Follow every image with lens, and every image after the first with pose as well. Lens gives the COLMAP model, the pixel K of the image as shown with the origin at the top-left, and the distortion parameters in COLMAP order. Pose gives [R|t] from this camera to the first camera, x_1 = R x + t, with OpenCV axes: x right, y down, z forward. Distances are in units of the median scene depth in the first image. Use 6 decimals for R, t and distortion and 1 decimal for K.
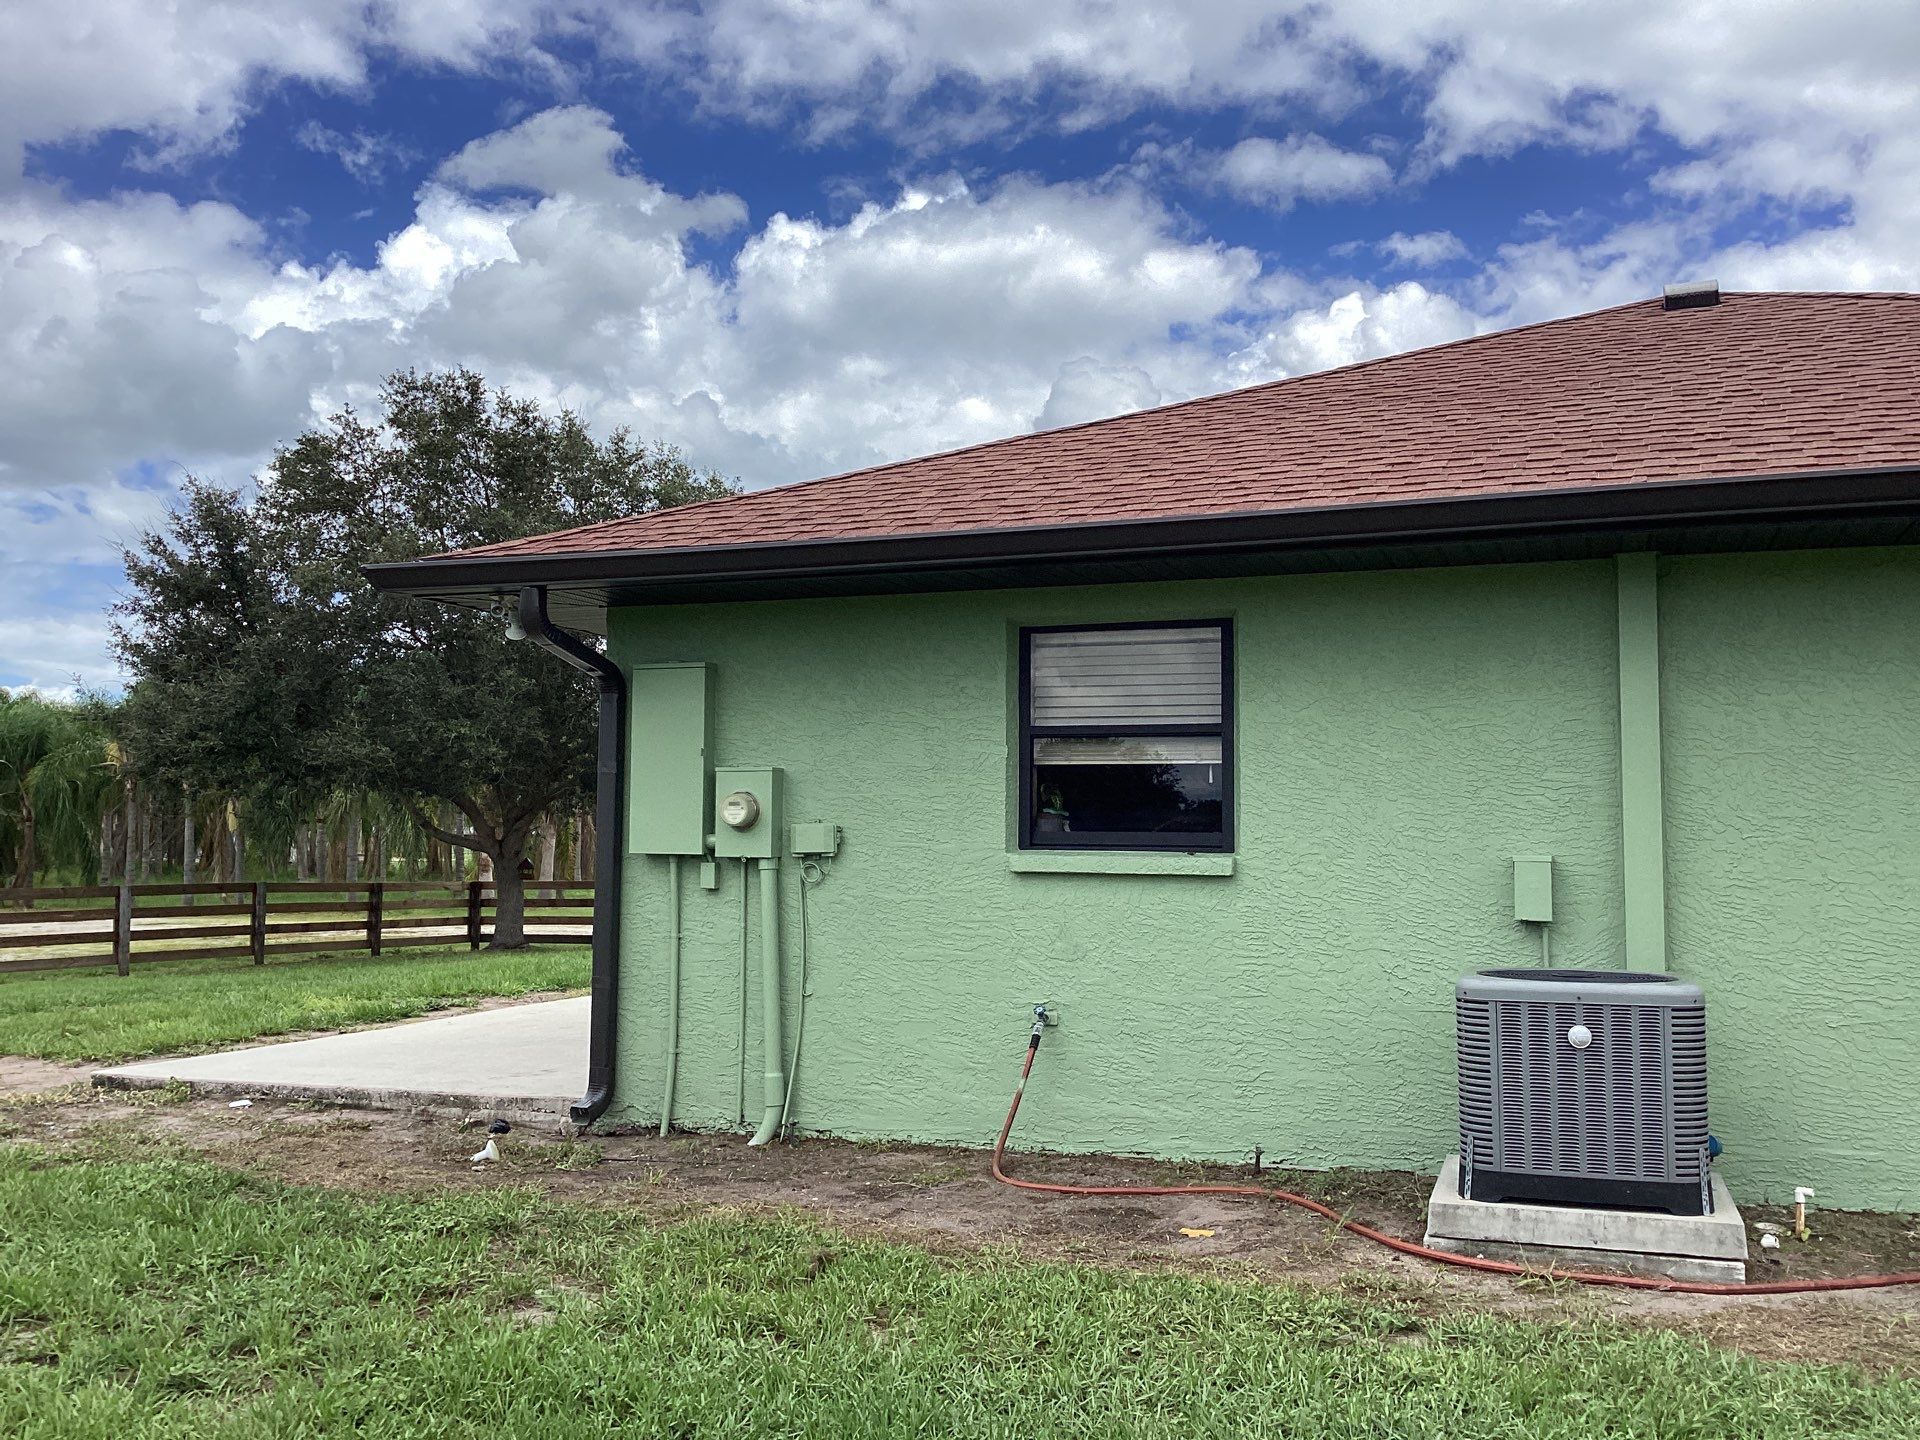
lens RADIAL K [[1749.6, 0, 960.0], [0, 1749.6, 720.0], [0, 0, 1]] dist [0.082386, -0.138004]
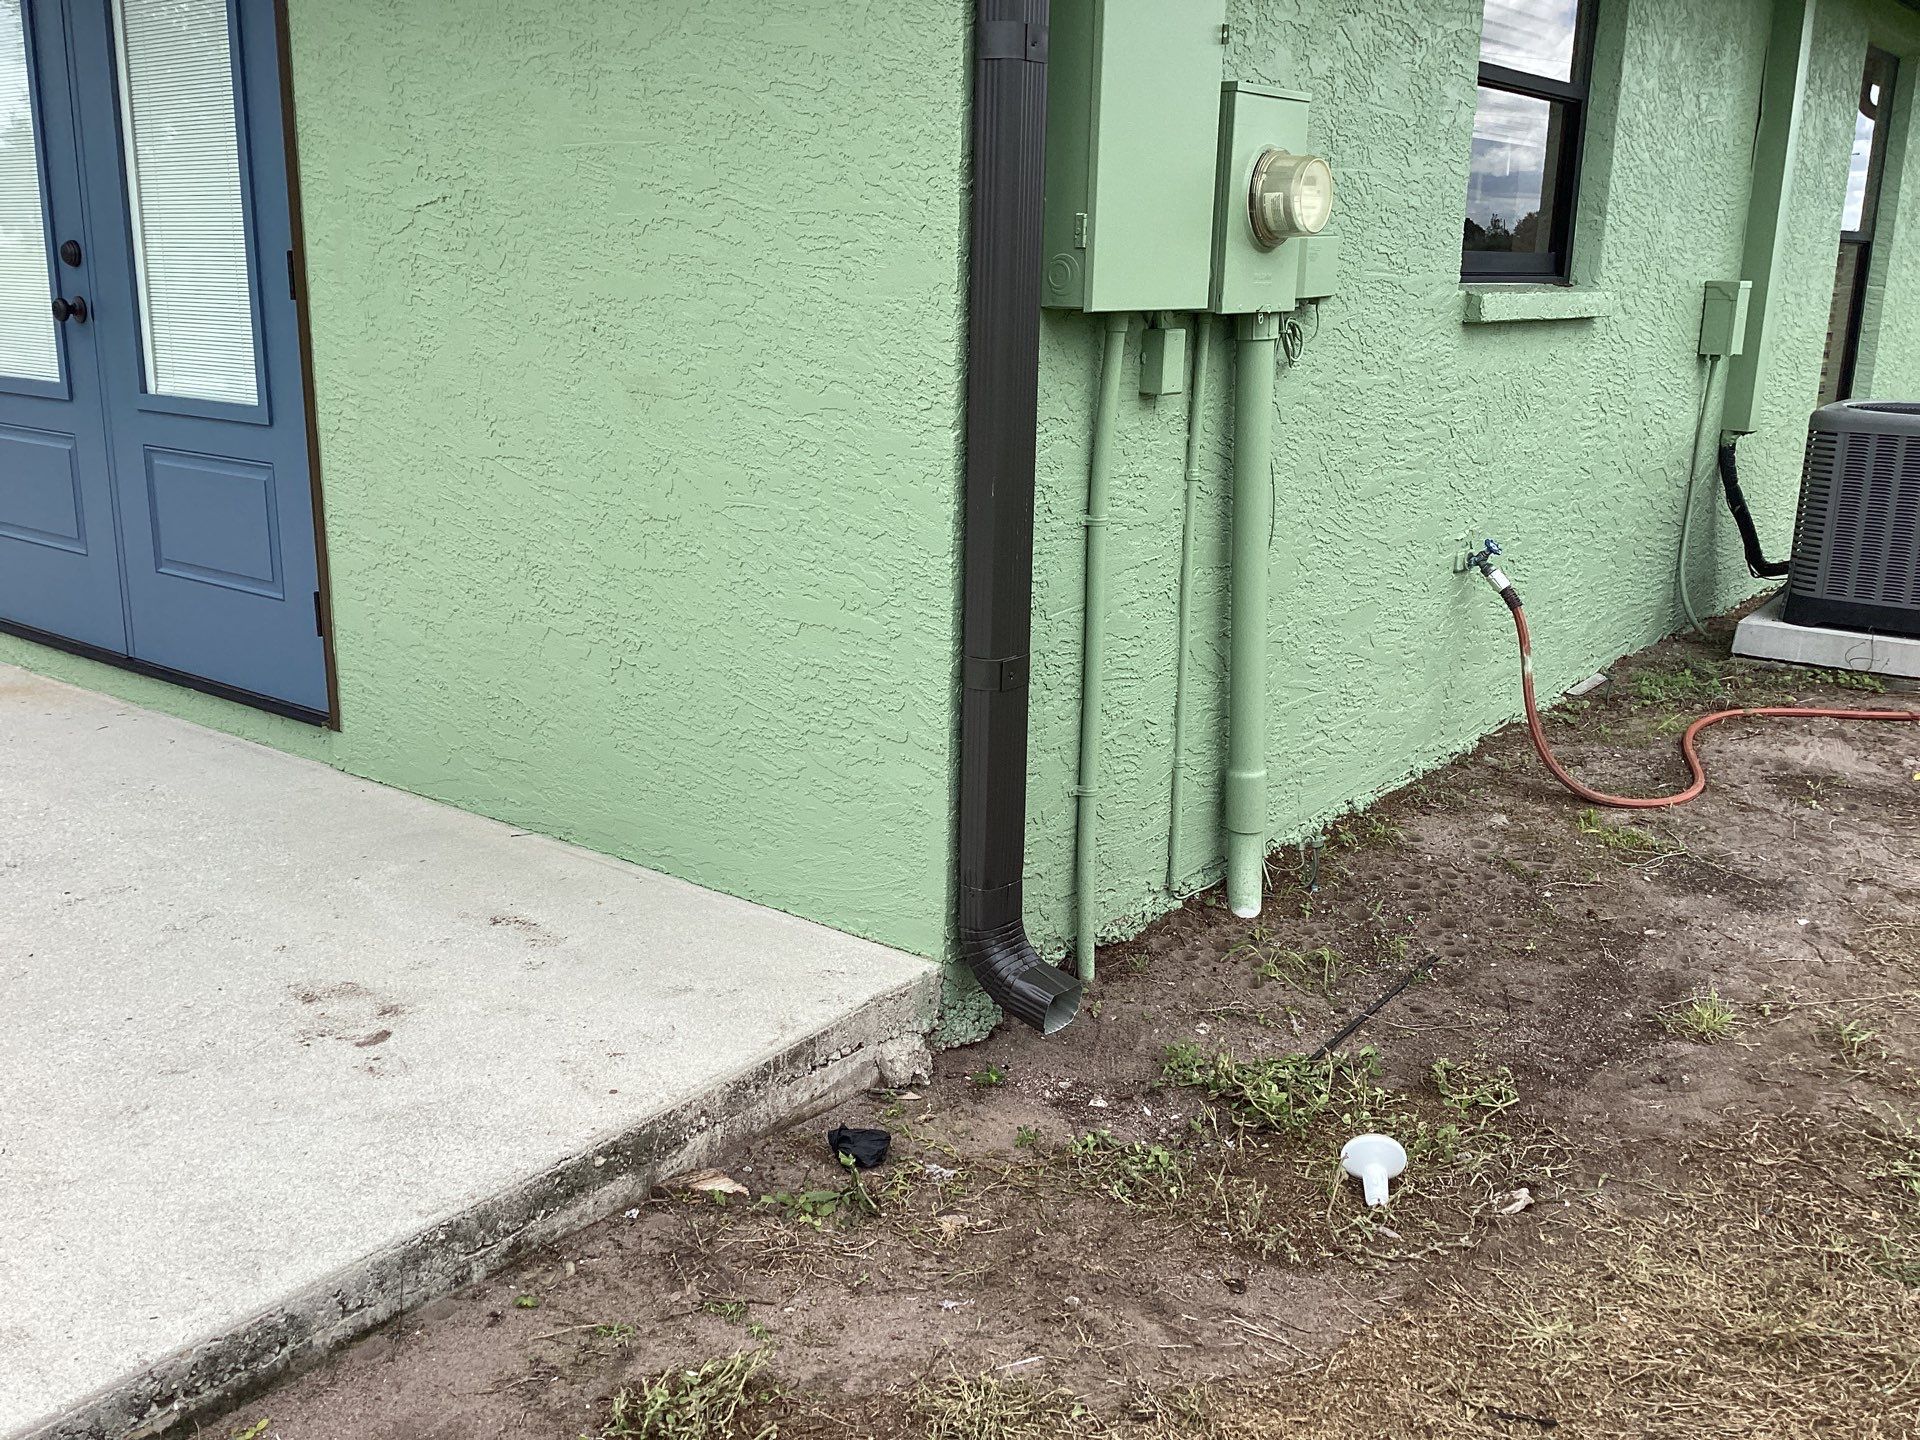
lens RADIAL K [[1729.4, 0, 951.3], [0, 1729.4, 734.3], [0, 0, 1]] dist [0.110060, -0.194366]
pose [[0.290604, -0.251248, 0.923268, -0.530036], [-0.074125, 0.956099, 0.283513, 0.056737], [-0.953968, -0.150827, 0.259222, 0.881762]]
